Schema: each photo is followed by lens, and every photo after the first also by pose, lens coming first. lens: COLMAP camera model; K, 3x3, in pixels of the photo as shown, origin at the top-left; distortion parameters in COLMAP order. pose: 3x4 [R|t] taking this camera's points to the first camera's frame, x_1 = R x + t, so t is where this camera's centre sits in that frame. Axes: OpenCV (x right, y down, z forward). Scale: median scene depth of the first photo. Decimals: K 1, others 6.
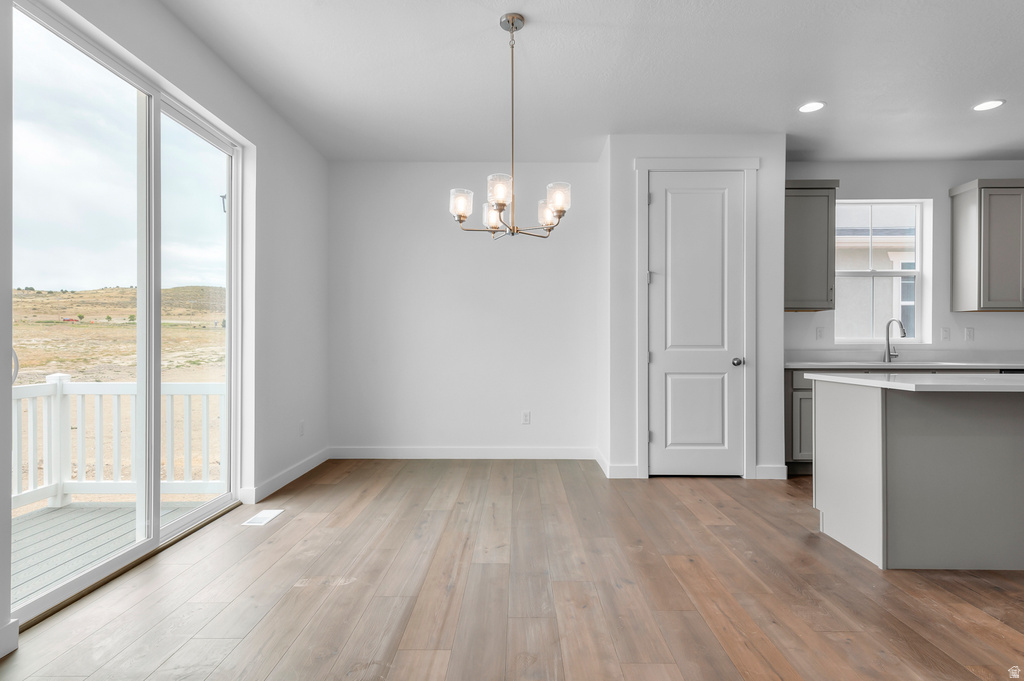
lens RADIAL K [[547.5, 0, 512.0], [0, 547.5, 340.5], [0, 0, 1]] dist [0.004920, 0.000667]
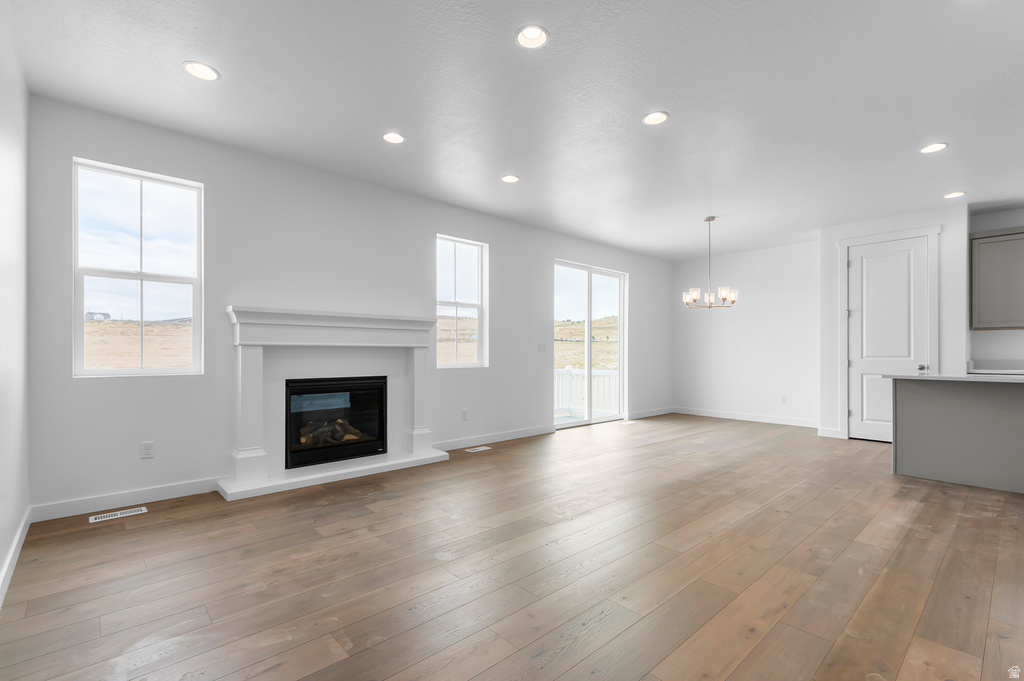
lens RADIAL K [[452.6, 0, 526.7], [0, 452.6, 353.3], [0, 0, 1]] dist [0.003389, 0.001598]
pose [[0.687586, 0.000113, -0.726103, 0.561288], [0.001676, 0.999997, 0.001743, -0.002581], [0.726101, -0.002416, 0.687584, -0.586176]]
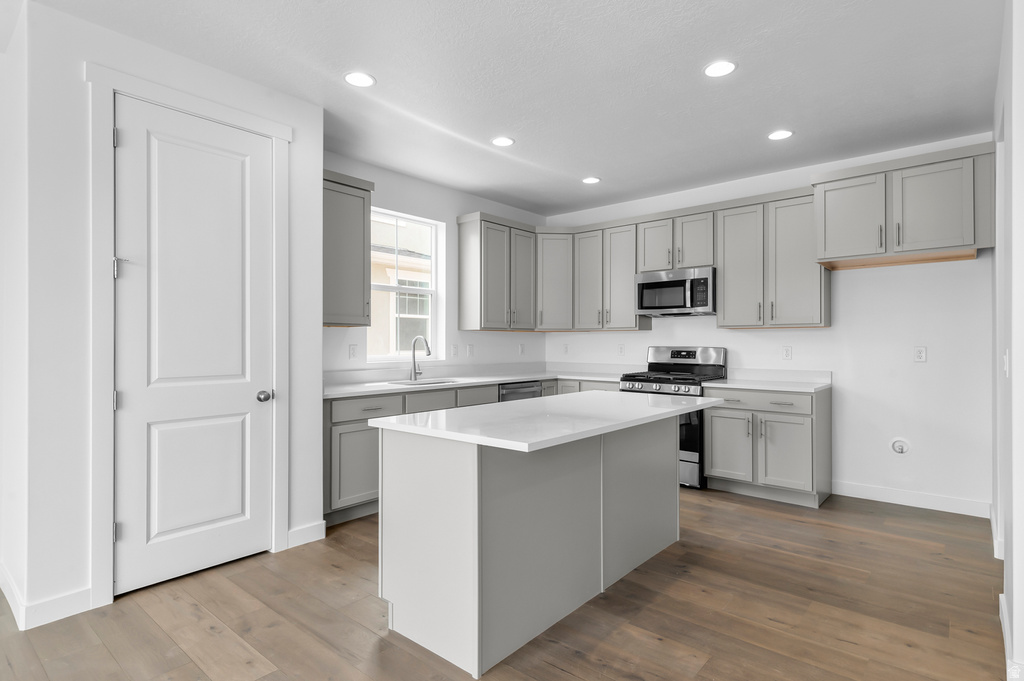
lens RADIAL K [[527.8, 0, 512.0], [0, 527.8, 340.5], [0, 0, 1]] dist [0.039853, -0.016582]
pose [[0.641095, 0.000941, 0.767461, 0.075548], [-0.000042, 0.999999, -0.001190, -0.034363], [-0.767461, 0.000731, 0.641095, 0.284028]]
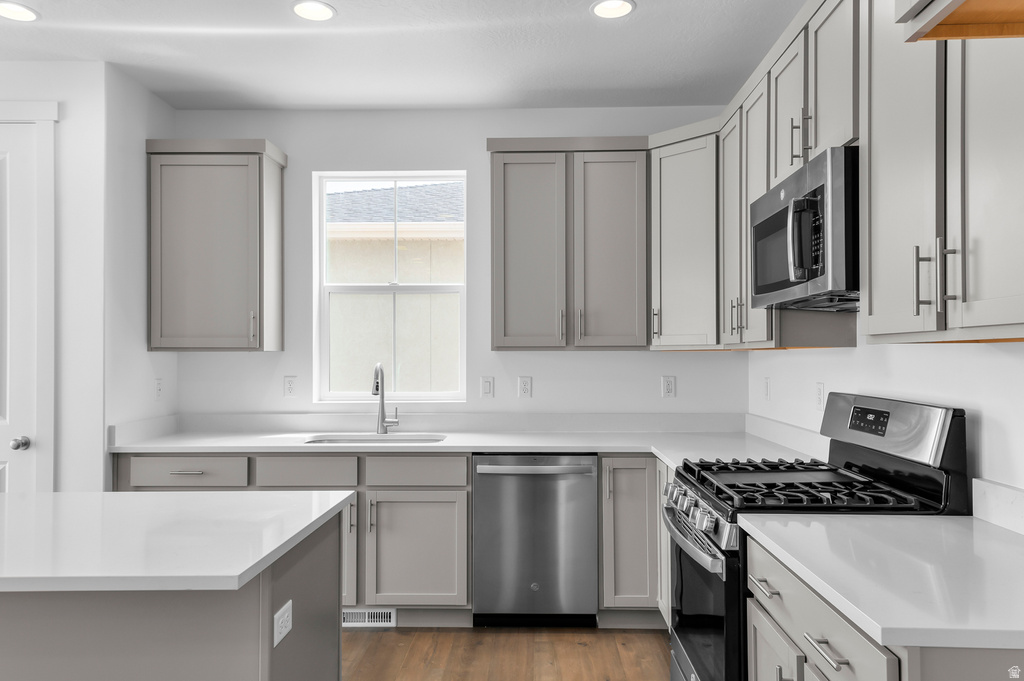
lens RADIAL K [[724.0, 0, 512.0], [0, 724.0, 340.5], [0, 0, 1]] dist [0.038314, -0.000630]
pose [[0.999831, -0.003122, -0.018122, 0.946567], [0.002736, 0.999770, -0.021257, -0.053139], [0.018184, 0.021204, 0.999610, 0.207695]]
